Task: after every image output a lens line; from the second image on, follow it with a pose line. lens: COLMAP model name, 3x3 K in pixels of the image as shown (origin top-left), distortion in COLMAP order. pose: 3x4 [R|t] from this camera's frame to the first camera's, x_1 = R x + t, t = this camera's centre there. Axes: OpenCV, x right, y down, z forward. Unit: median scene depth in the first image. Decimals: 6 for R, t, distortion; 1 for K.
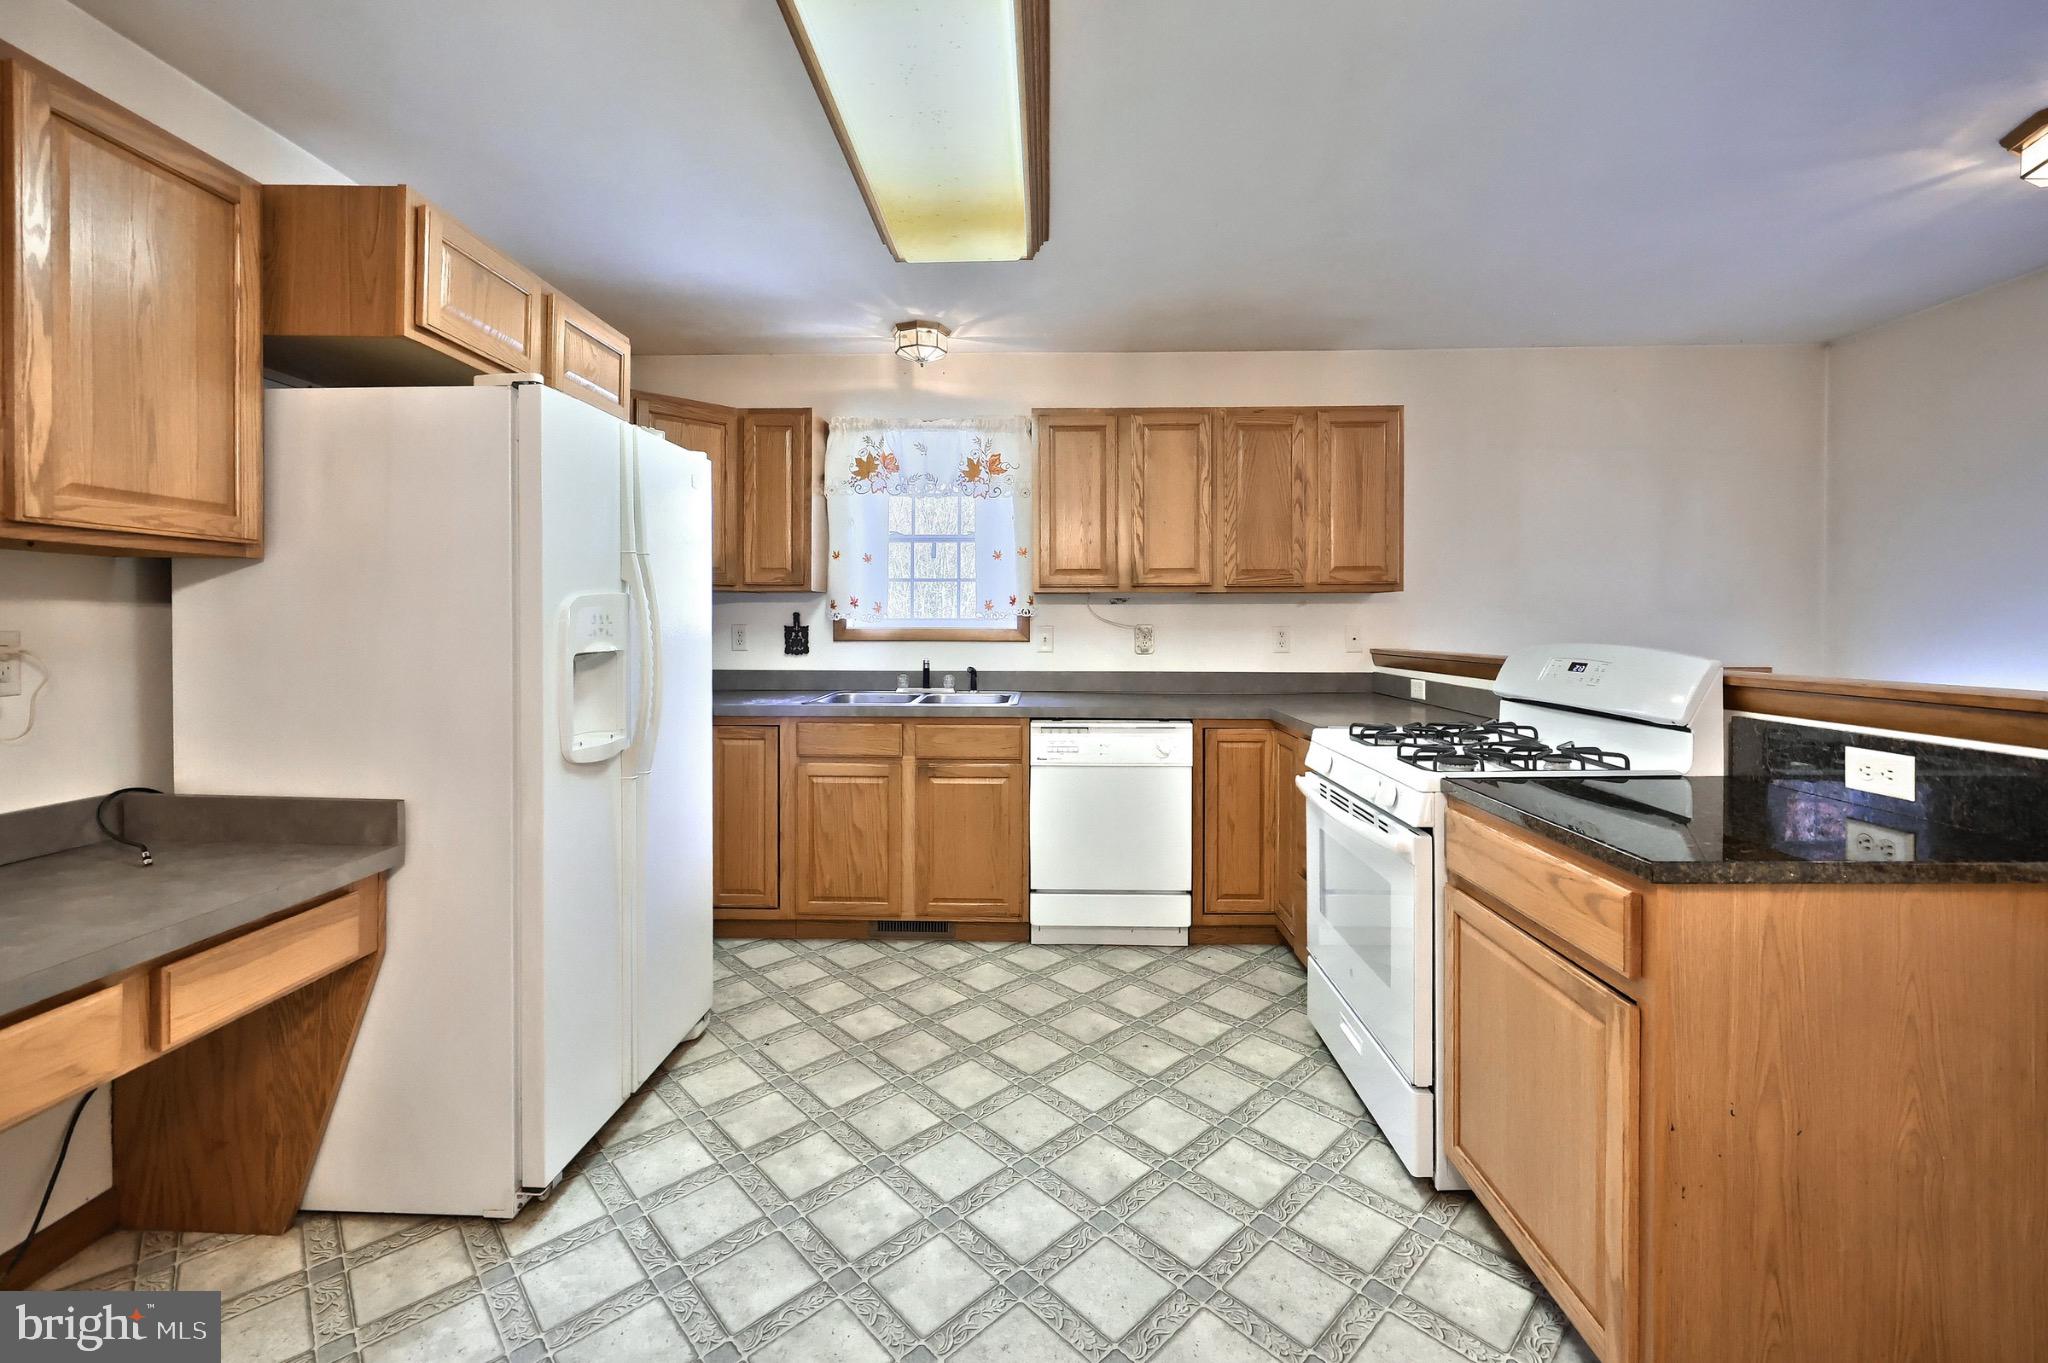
lens RADIAL K [[831.7, 0, 1028.7], [0, 831.7, 641.1], [0, 0, 1]] dist [-0.000189, -0.000040]
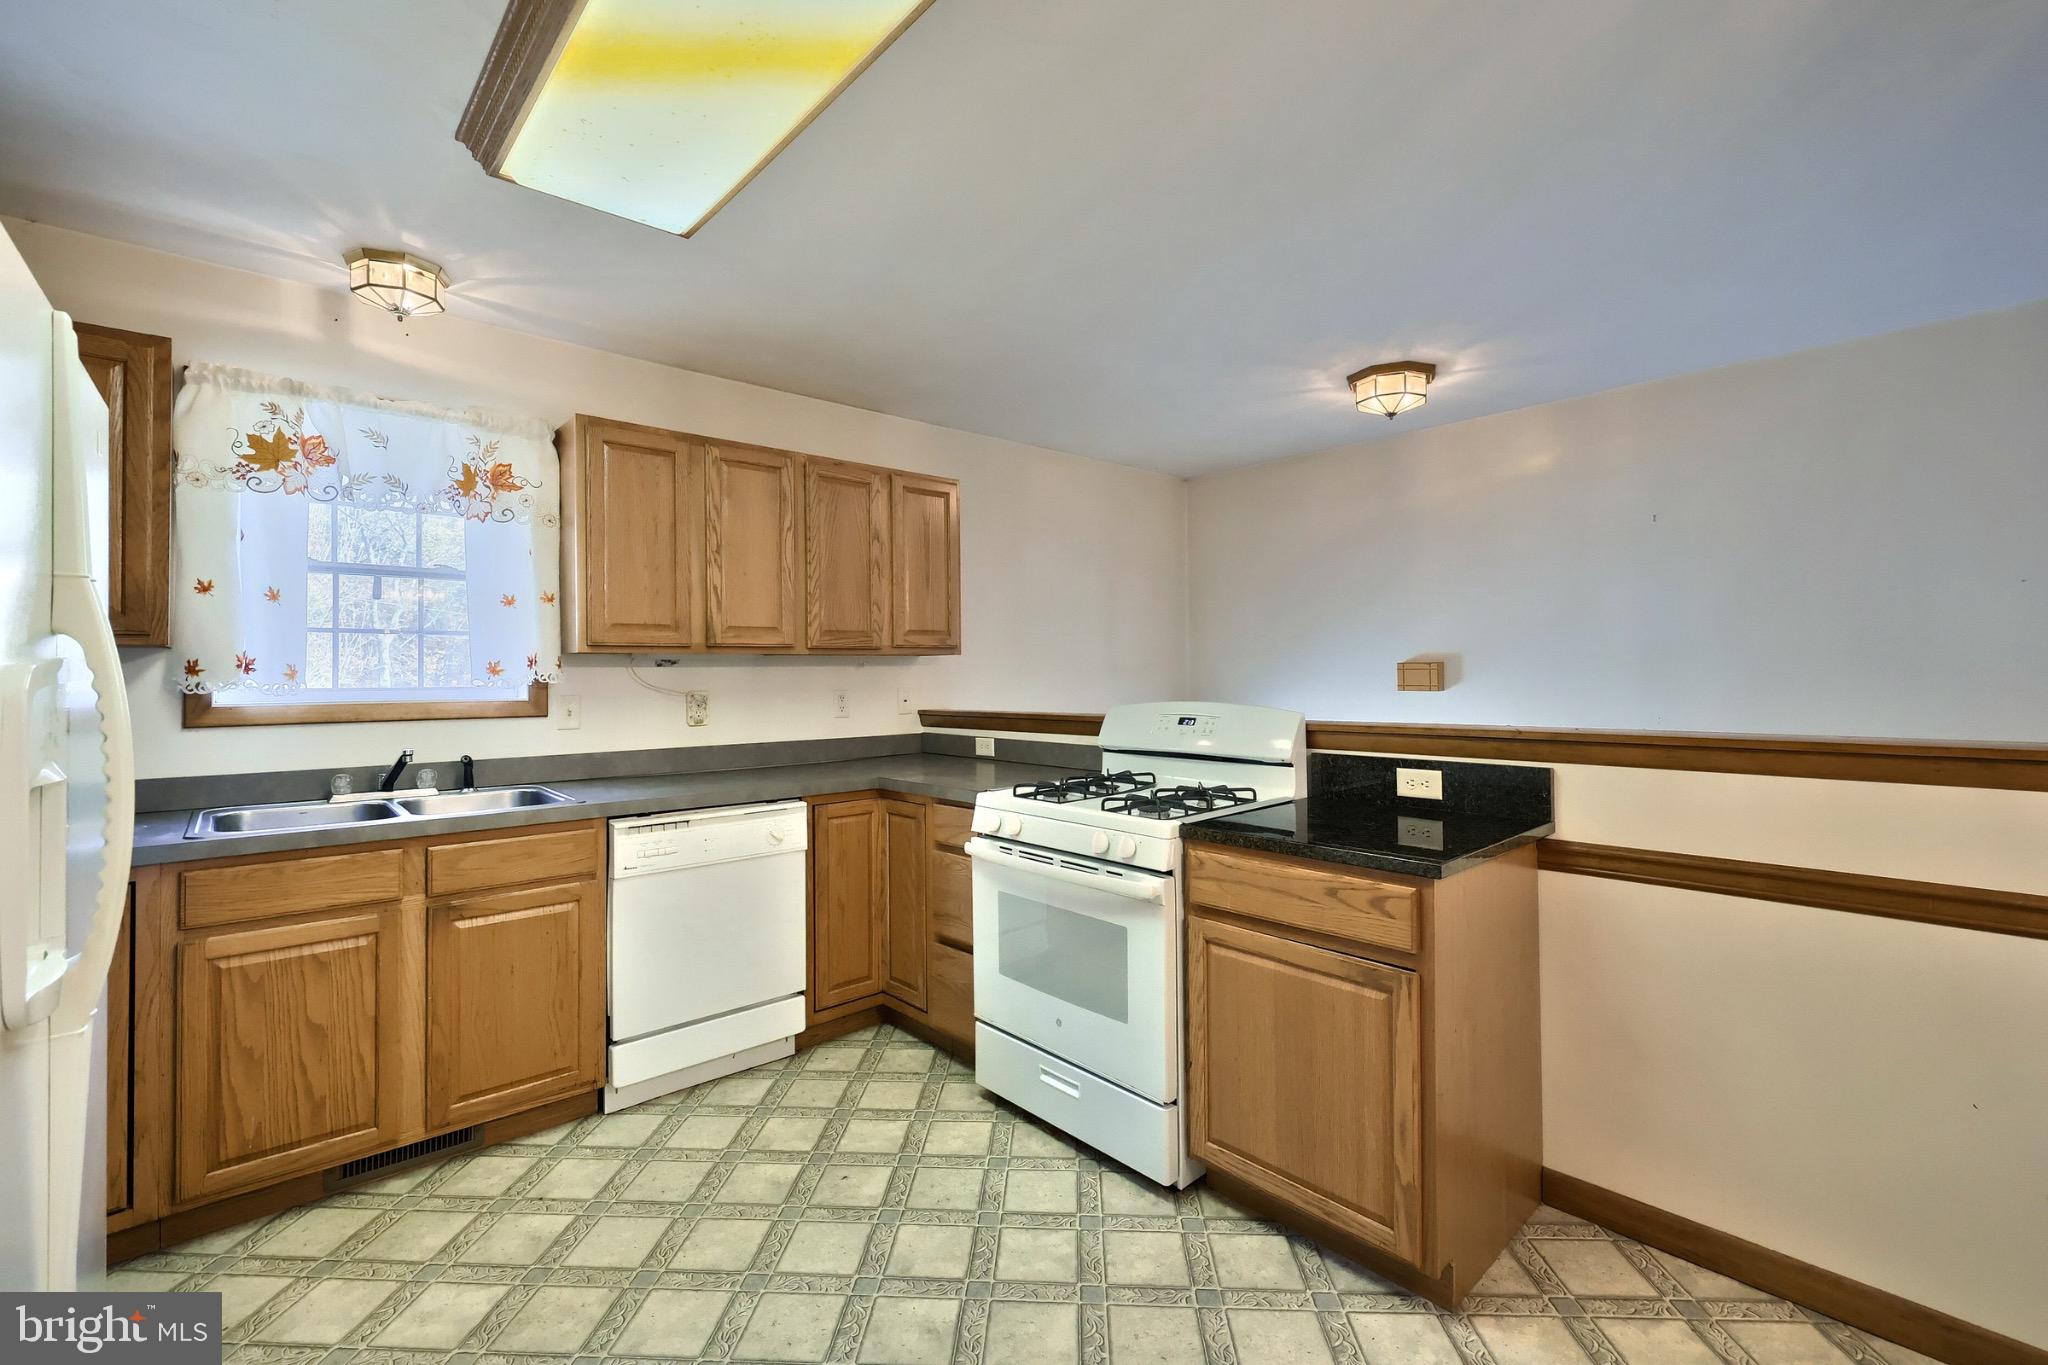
lens RADIAL K [[869.8, 0, 1030.3], [0, 869.8, 673.9], [0, 0, 1]] dist [-0.002802, -0.000001]
pose [[0.727219, -0.006470, 0.686375, -0.263588], [0.025933, 0.999501, -0.018055, -0.014702], [-0.685916, 0.030930, 0.727023, 0.146584]]
